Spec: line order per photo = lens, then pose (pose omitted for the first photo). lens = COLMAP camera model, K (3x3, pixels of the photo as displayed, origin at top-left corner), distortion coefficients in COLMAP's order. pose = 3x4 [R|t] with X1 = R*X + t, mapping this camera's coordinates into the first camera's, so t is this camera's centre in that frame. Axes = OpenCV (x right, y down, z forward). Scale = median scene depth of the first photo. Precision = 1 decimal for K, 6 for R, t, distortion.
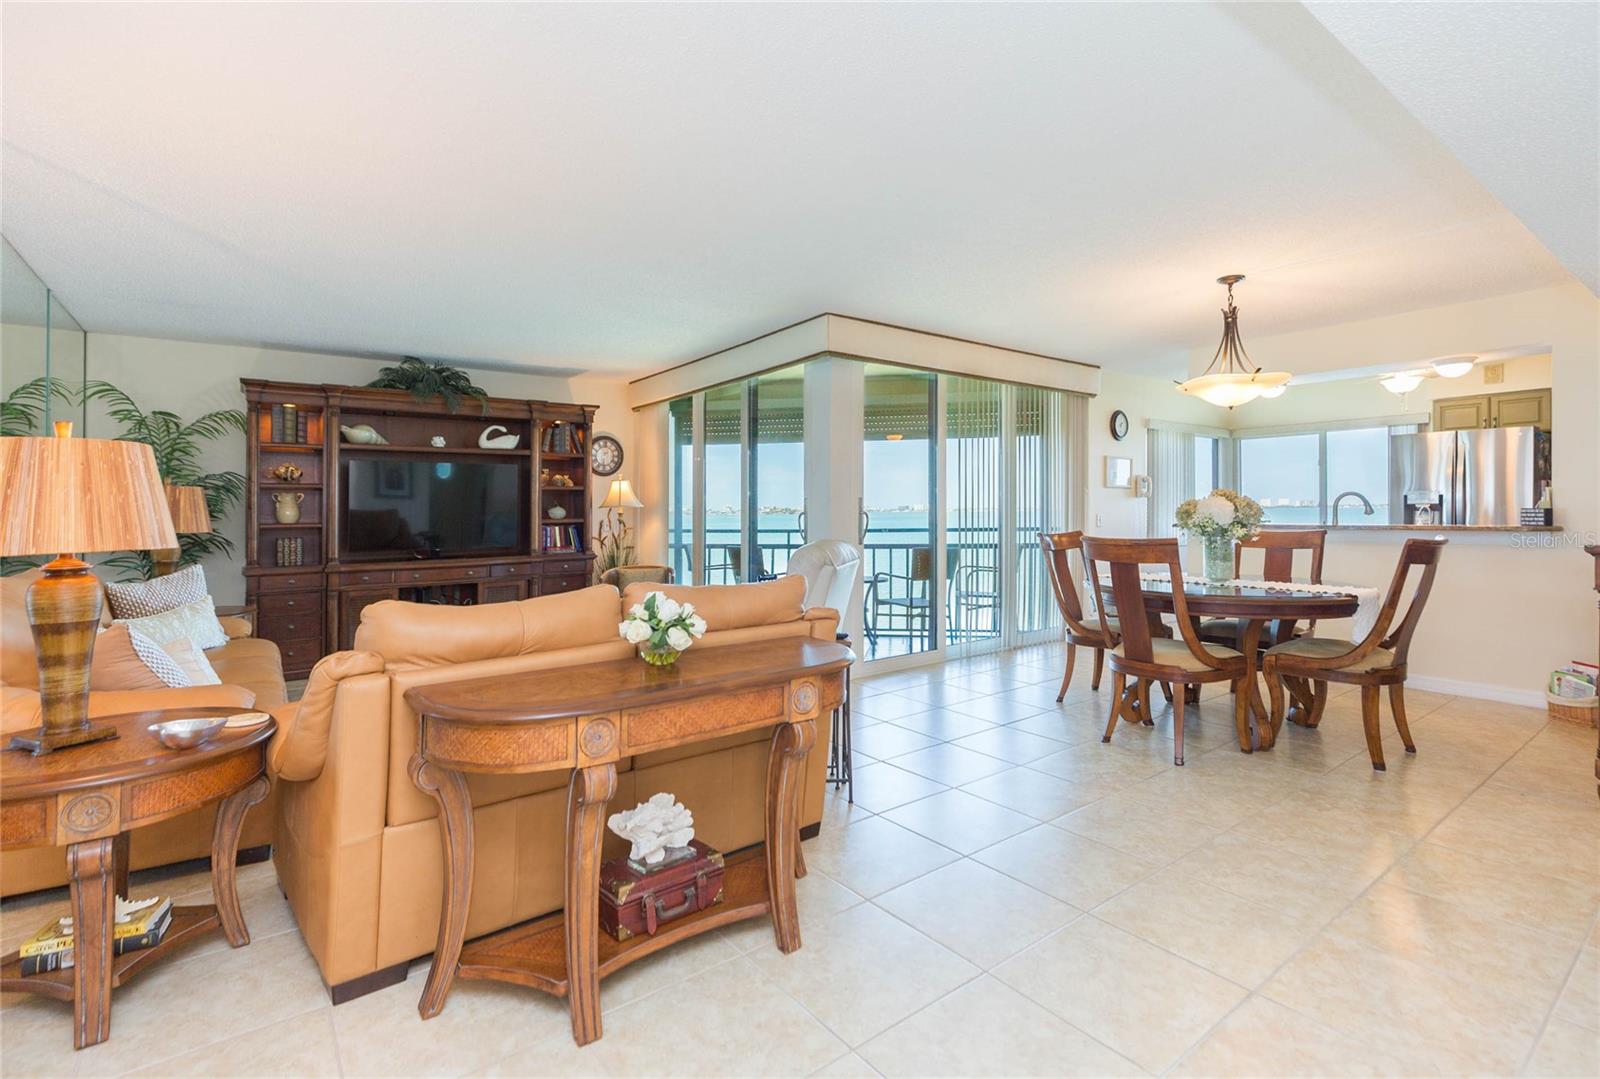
lens RADIAL K [[741.5, 0, 836.8], [0, 741.5, 487.8], [0, 0, 1]] dist [0.003552, 0.000163]
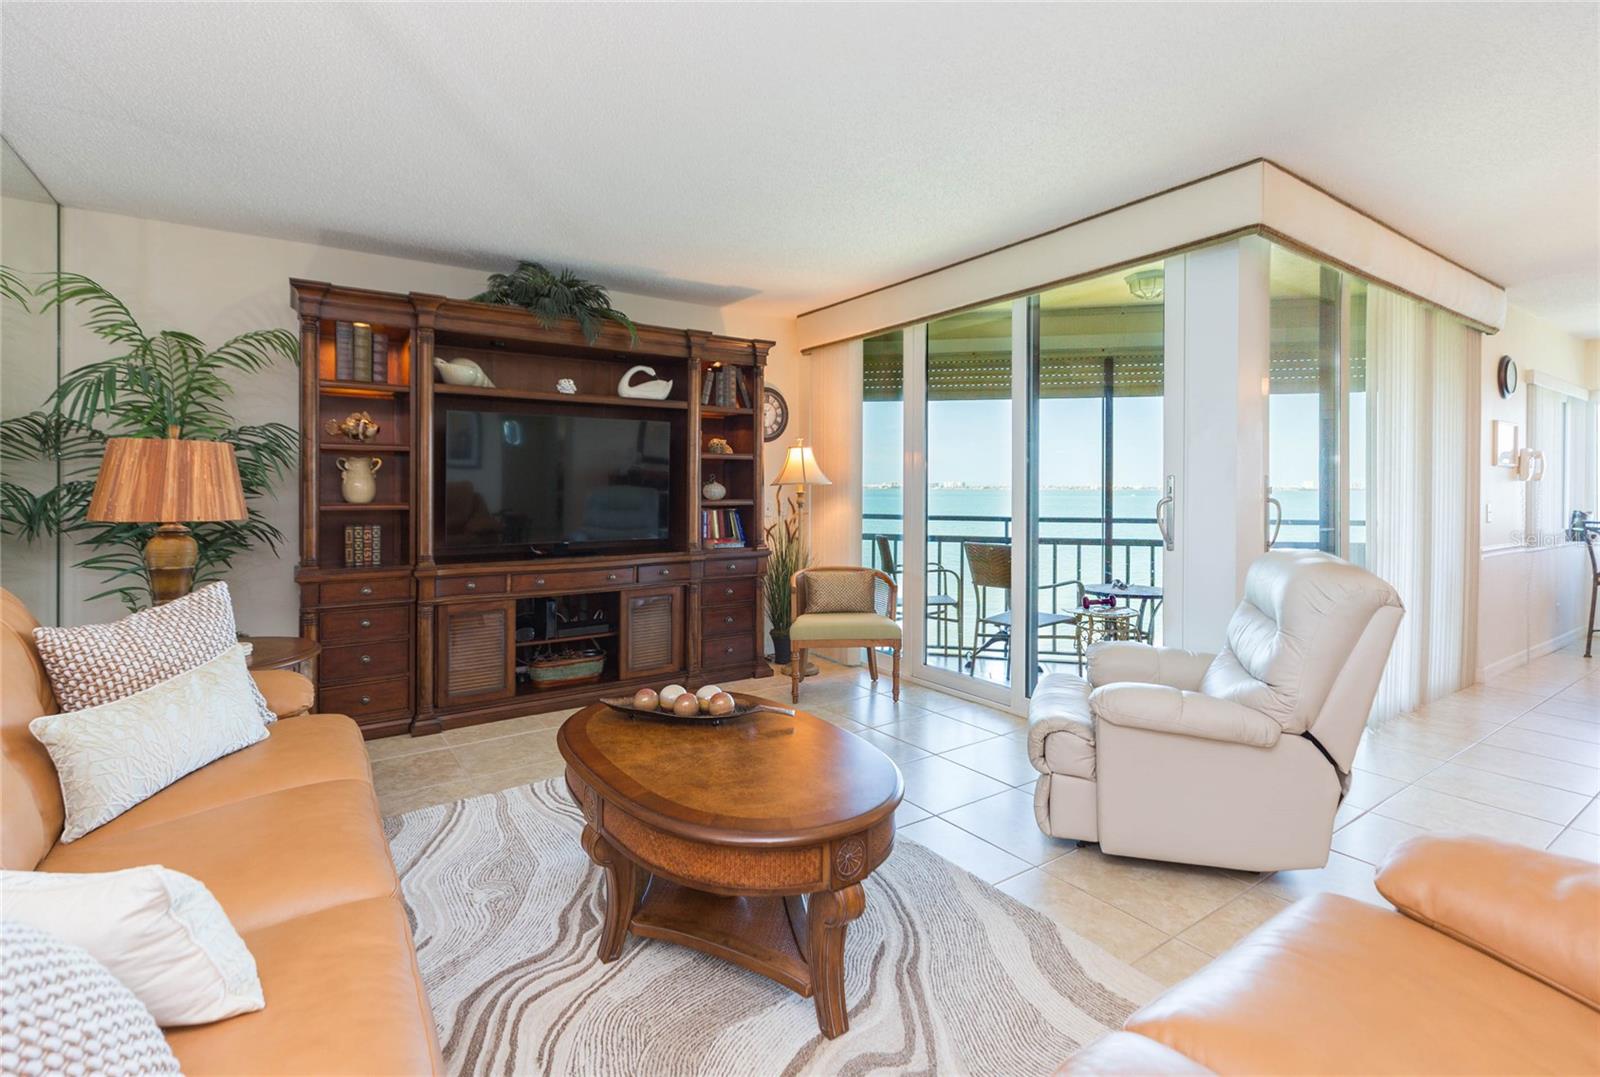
lens RADIAL K [[762.1, 0, 852.6], [0, 762.1, 485.1], [0, 0, 1]] dist [-0.001933, 0.000022]
pose [[0.999140, 0.015204, -0.038584, -0.251624], [-0.014124, 0.999505, 0.028105, 0.005906], [0.038992, -0.027536, 0.998860, 0.311391]]
